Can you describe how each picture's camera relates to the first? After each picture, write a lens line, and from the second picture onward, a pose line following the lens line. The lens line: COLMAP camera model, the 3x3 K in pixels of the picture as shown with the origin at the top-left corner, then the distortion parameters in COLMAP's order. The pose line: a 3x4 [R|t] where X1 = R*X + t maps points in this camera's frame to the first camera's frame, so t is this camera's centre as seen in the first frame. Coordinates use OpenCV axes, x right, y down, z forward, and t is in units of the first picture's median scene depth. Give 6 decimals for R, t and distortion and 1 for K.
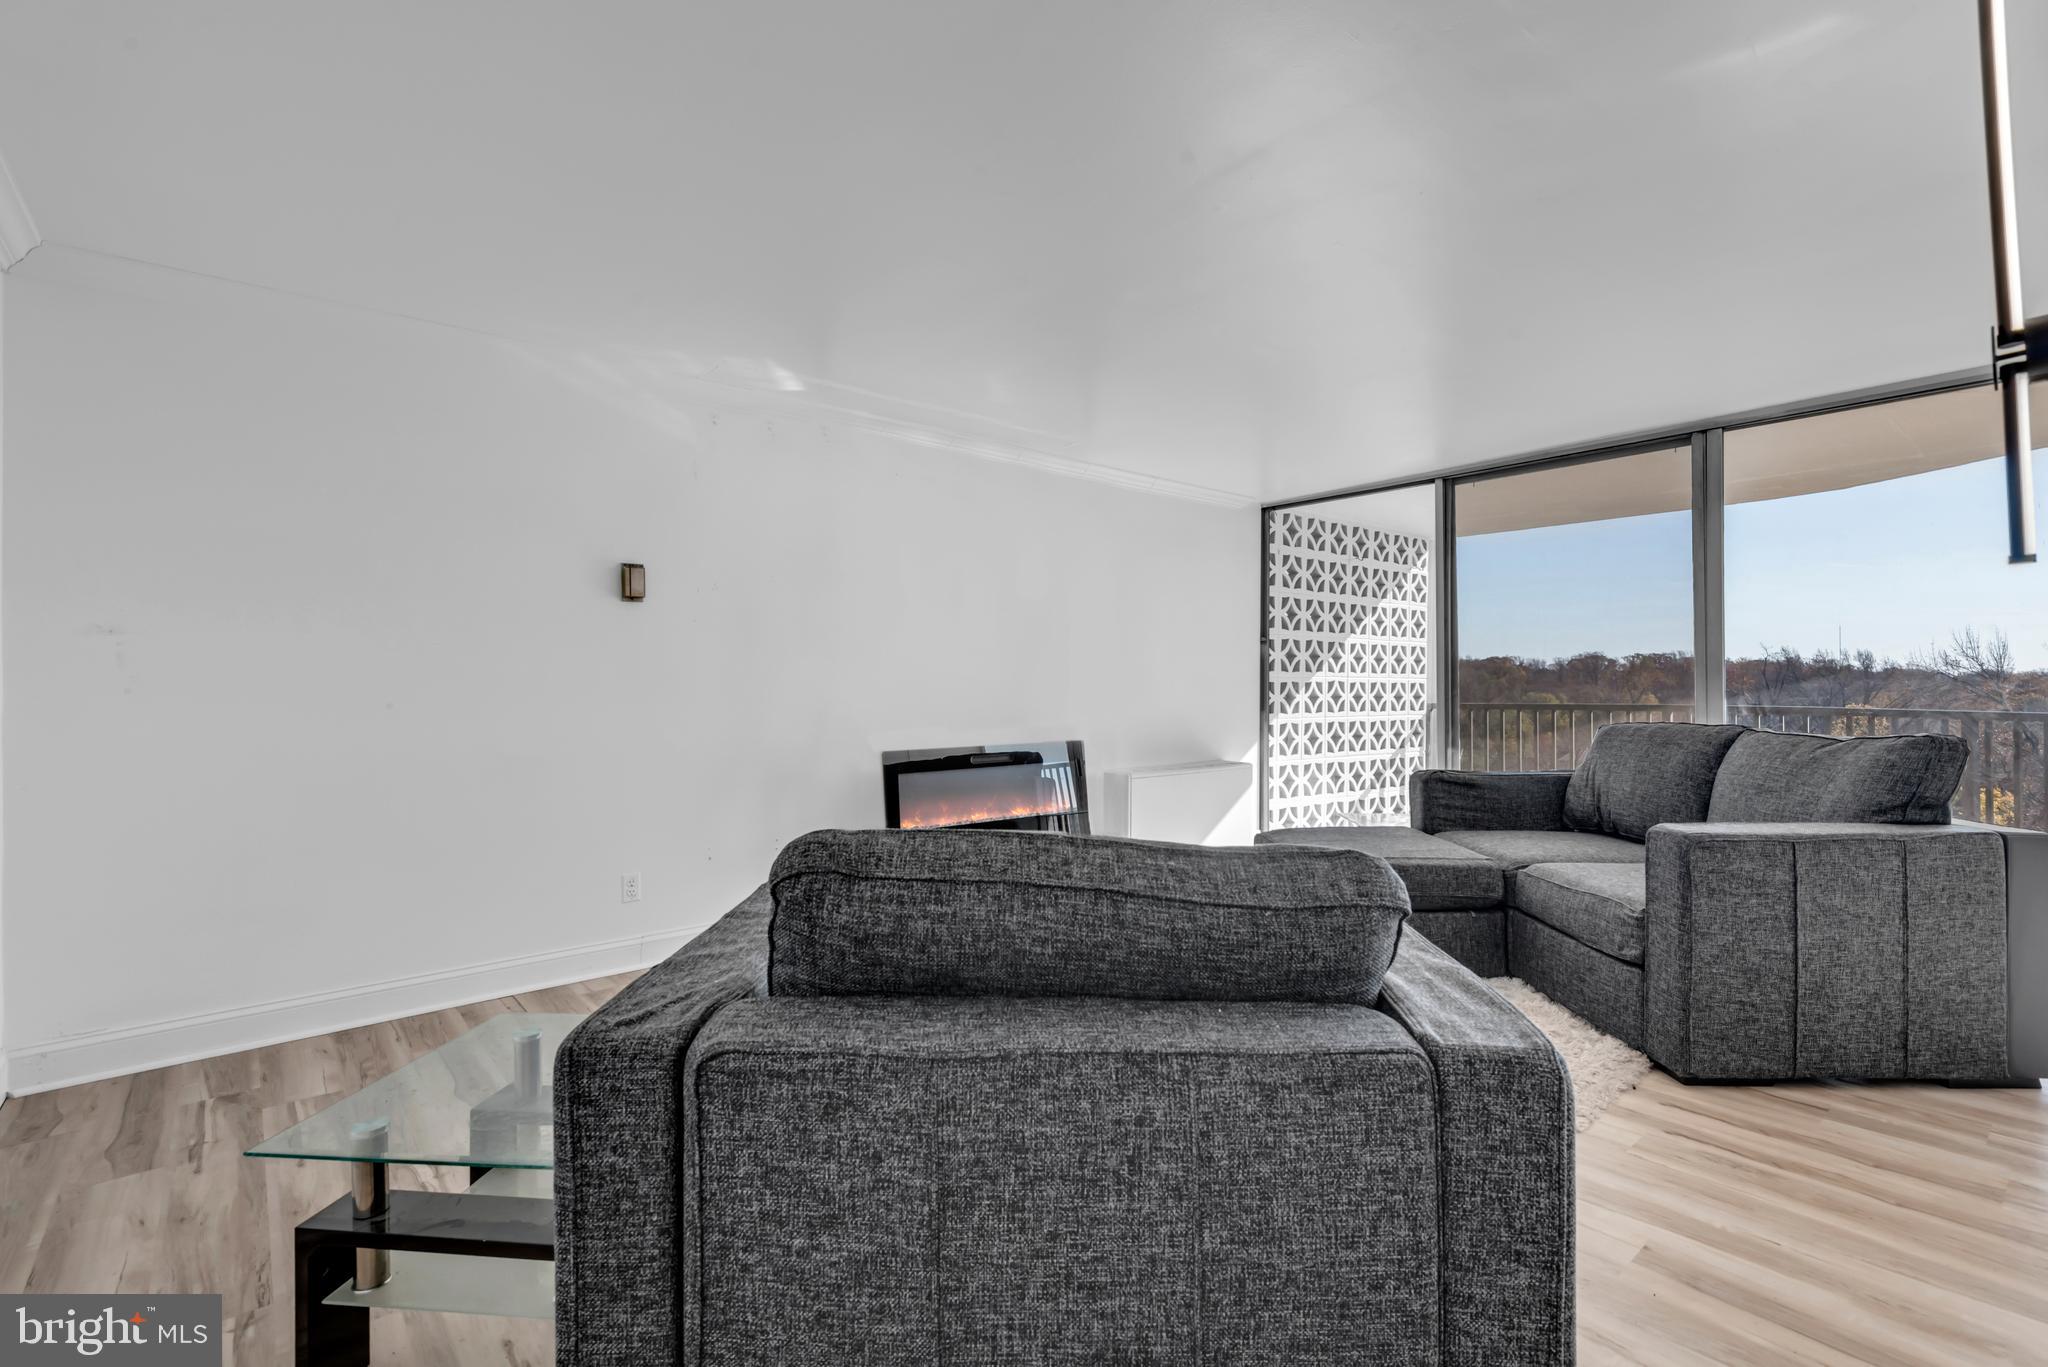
lens RADIAL K [[928.1, 0, 1036.6], [0, 928.1, 674.2], [0, 0, 1]] dist [0.029338, -0.013754]
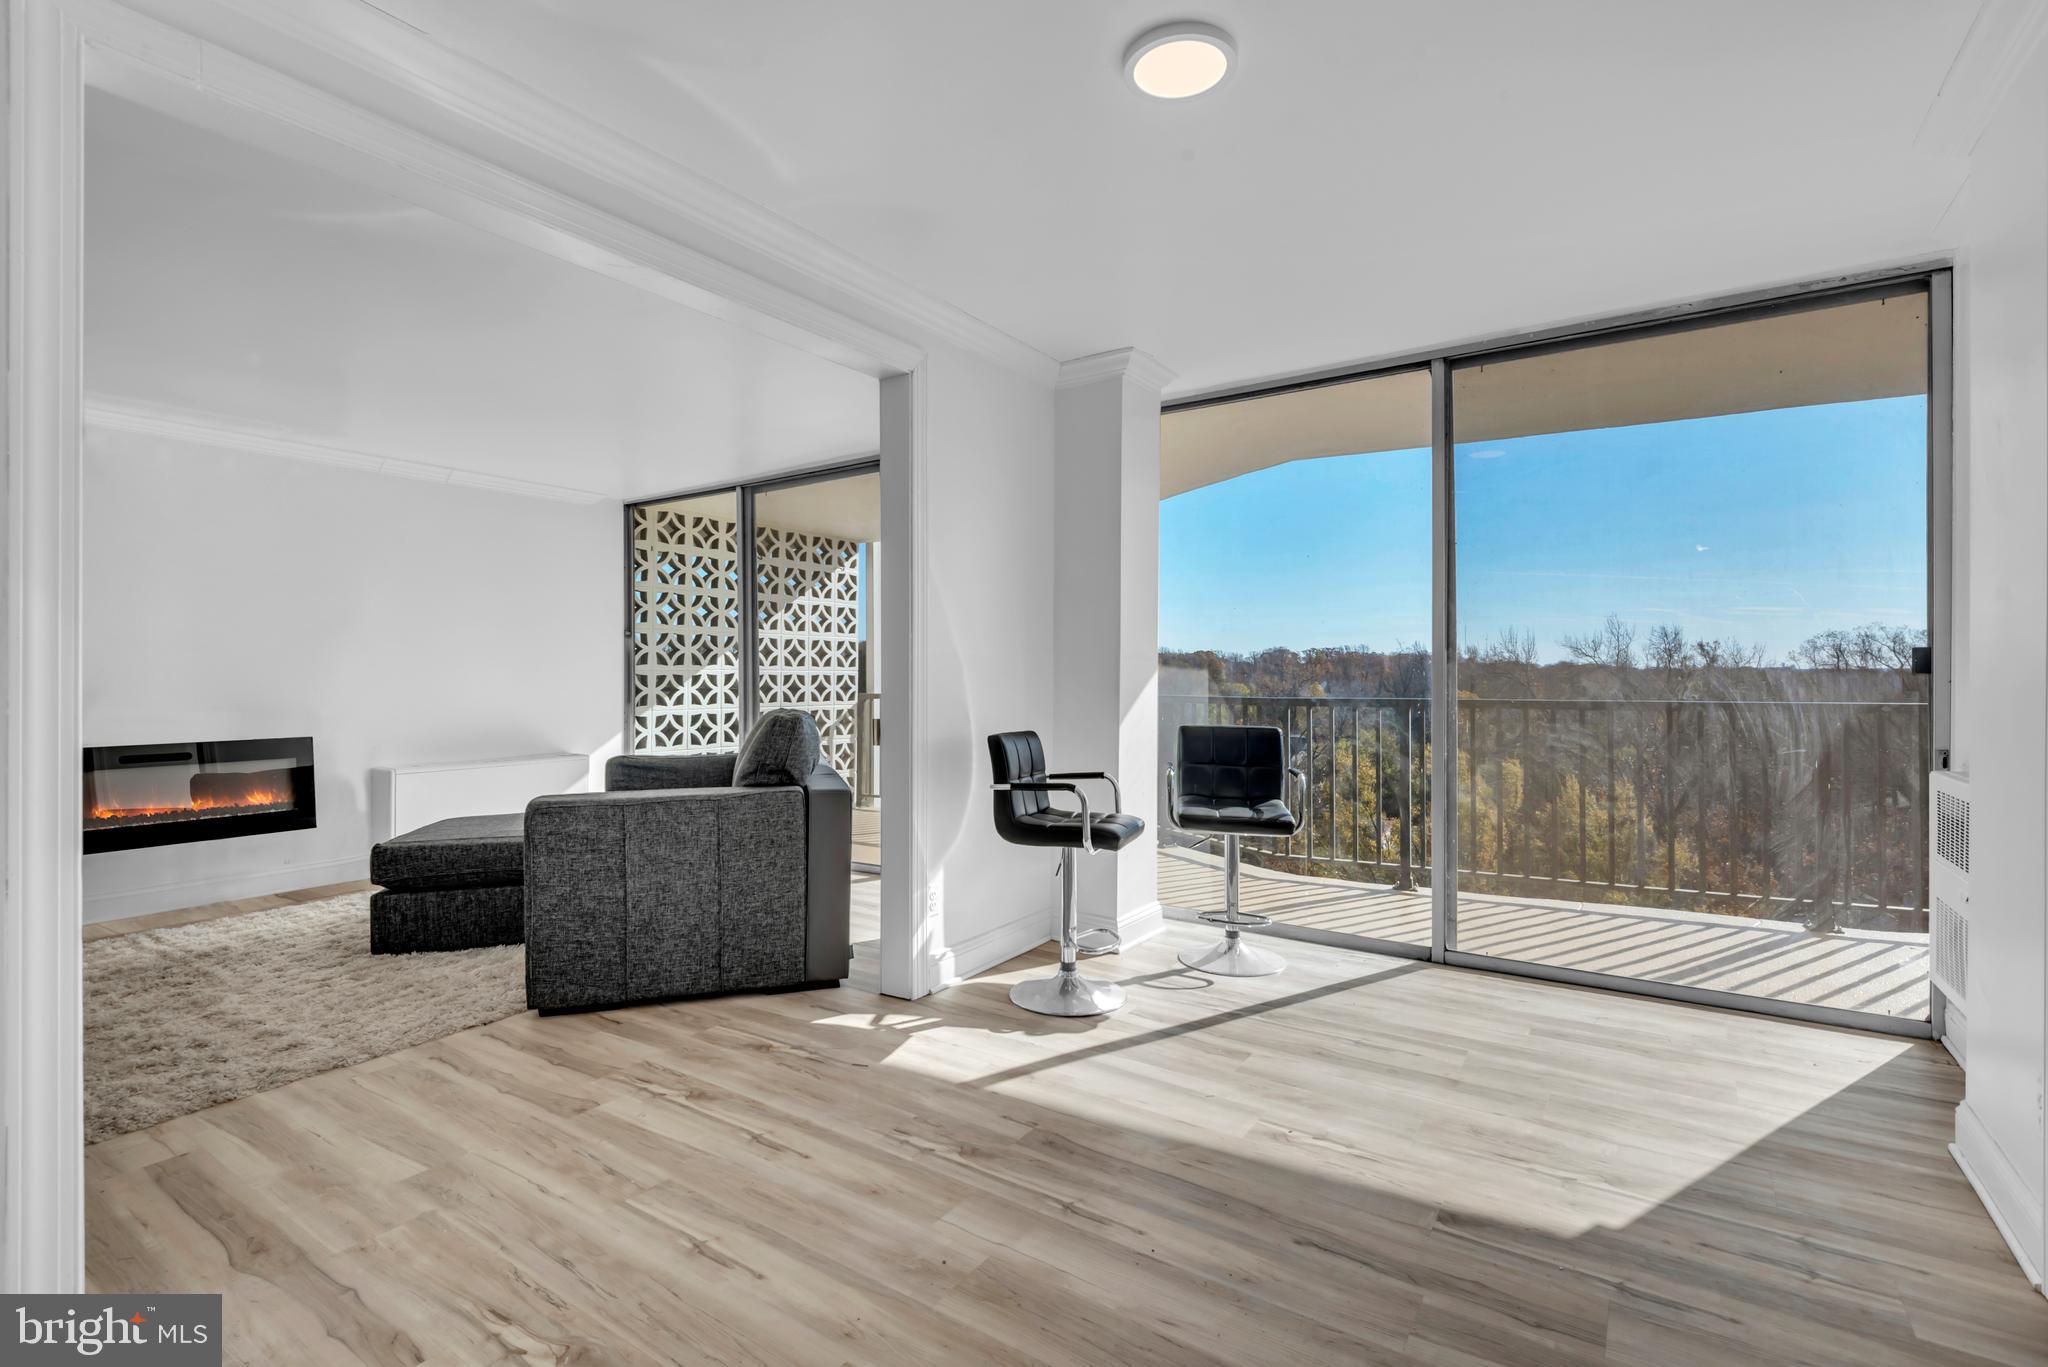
lens RADIAL K [[939.7, 0, 1031.8], [0, 939.7, 669.4], [0, 0, 1]] dist [0.036986, -0.014733]
pose [[0.961224, -0.002864, 0.275754, 0.969980], [0.002212, 0.999994, 0.002675, 0.001355], [-0.275760, -0.001961, 0.961225, -0.314345]]
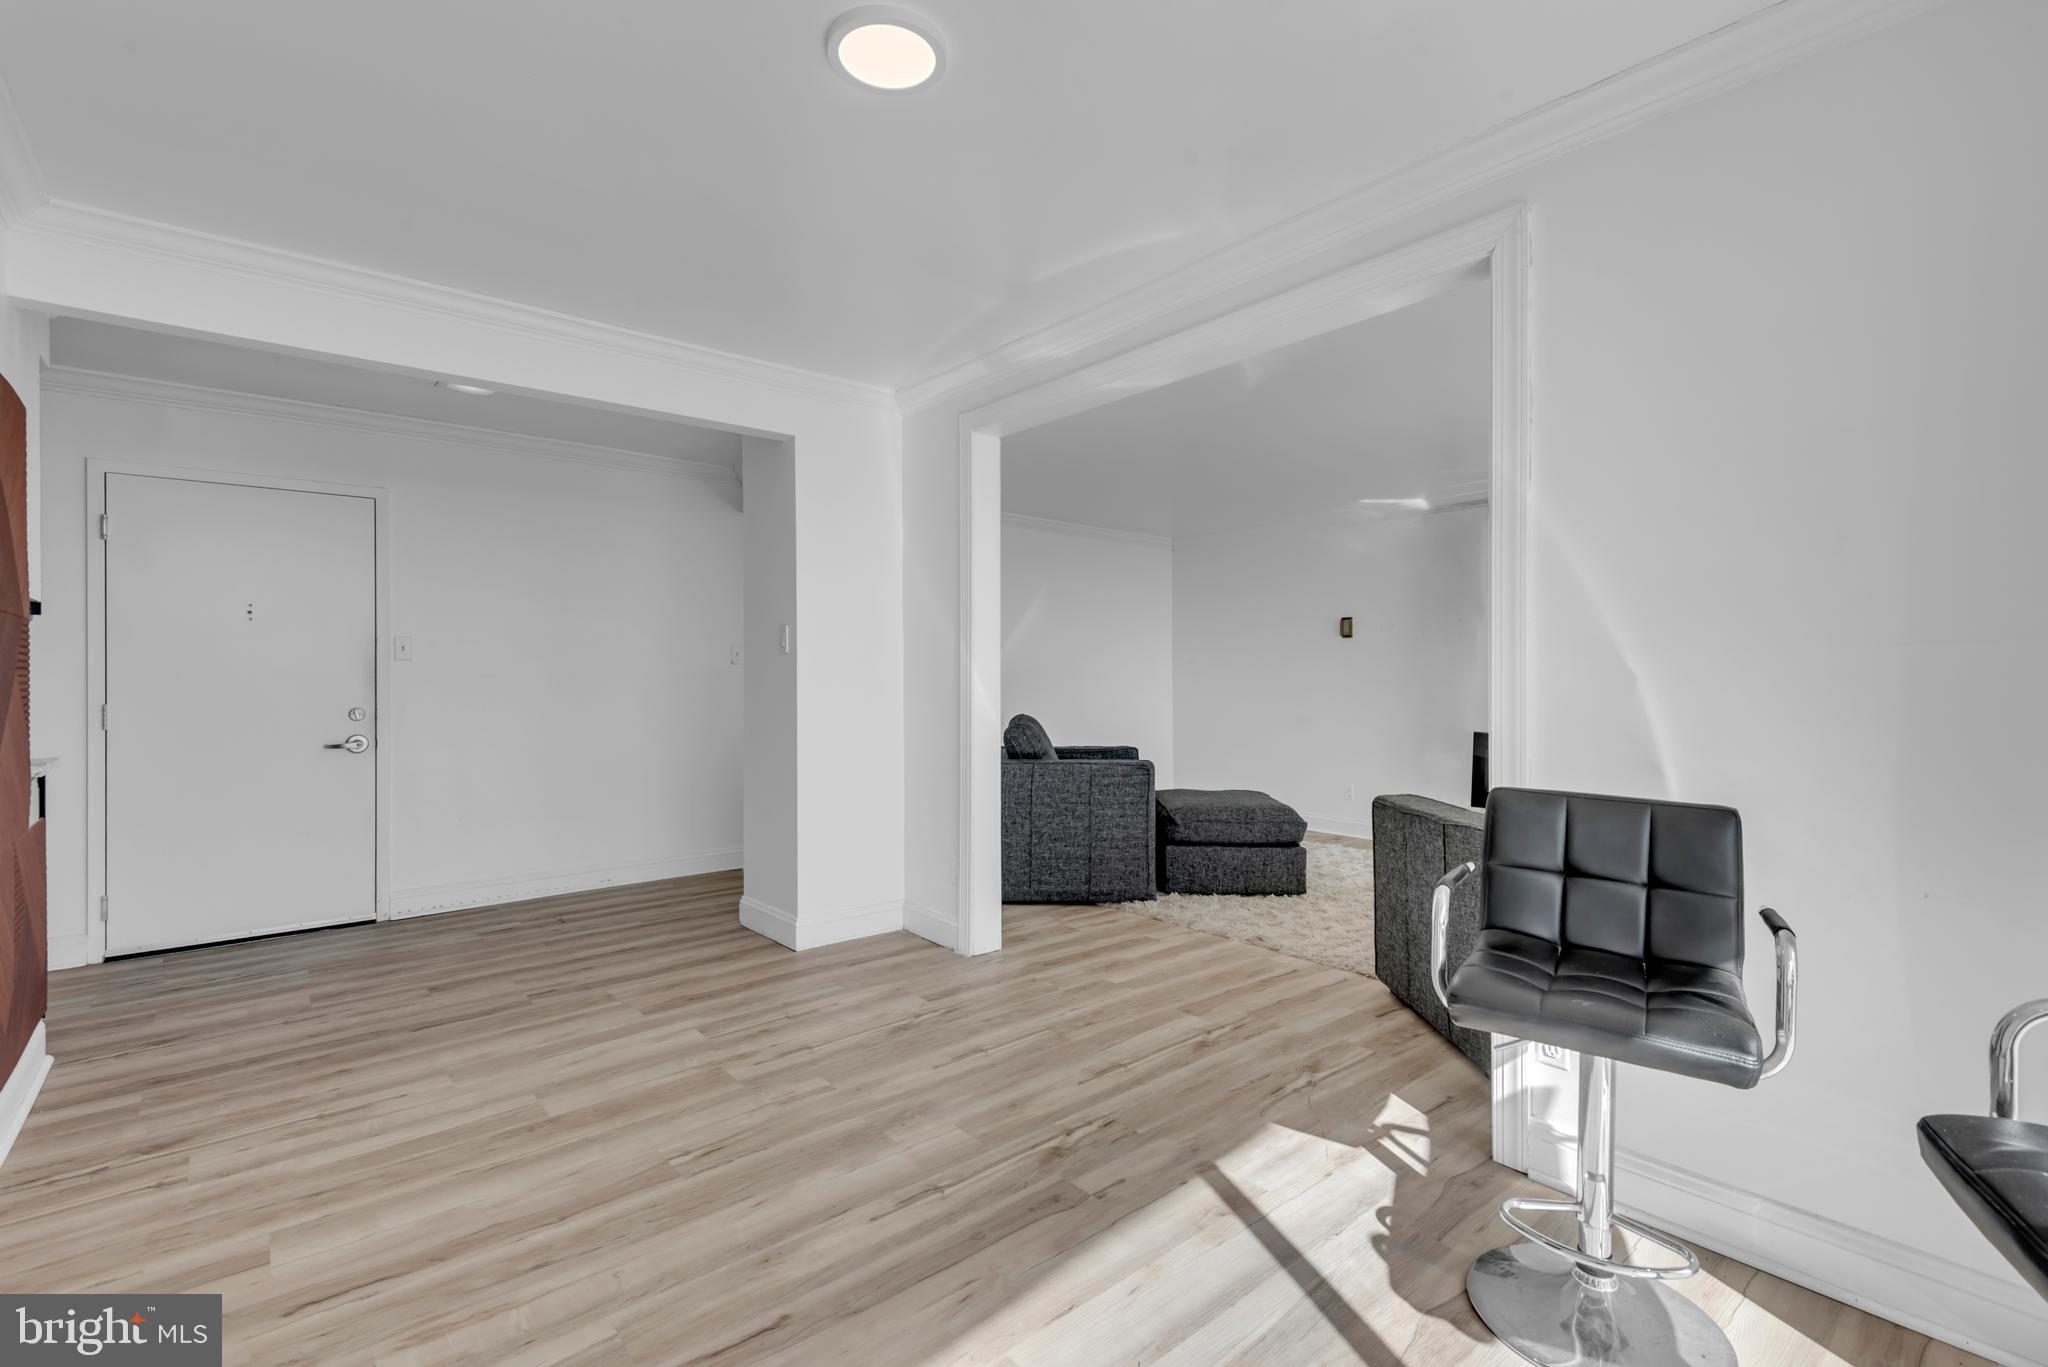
lens RADIAL K [[939.7, 0, 1031.8], [0, 939.7, 669.4], [0, 0, 1]] dist [0.036986, -0.014733]
pose [[-0.002469, -0.007824, -0.999966, 2.035943], [0.001886, 0.999968, -0.007828, 0.000428], [0.999995, -0.001905, -0.002454, 0.508207]]
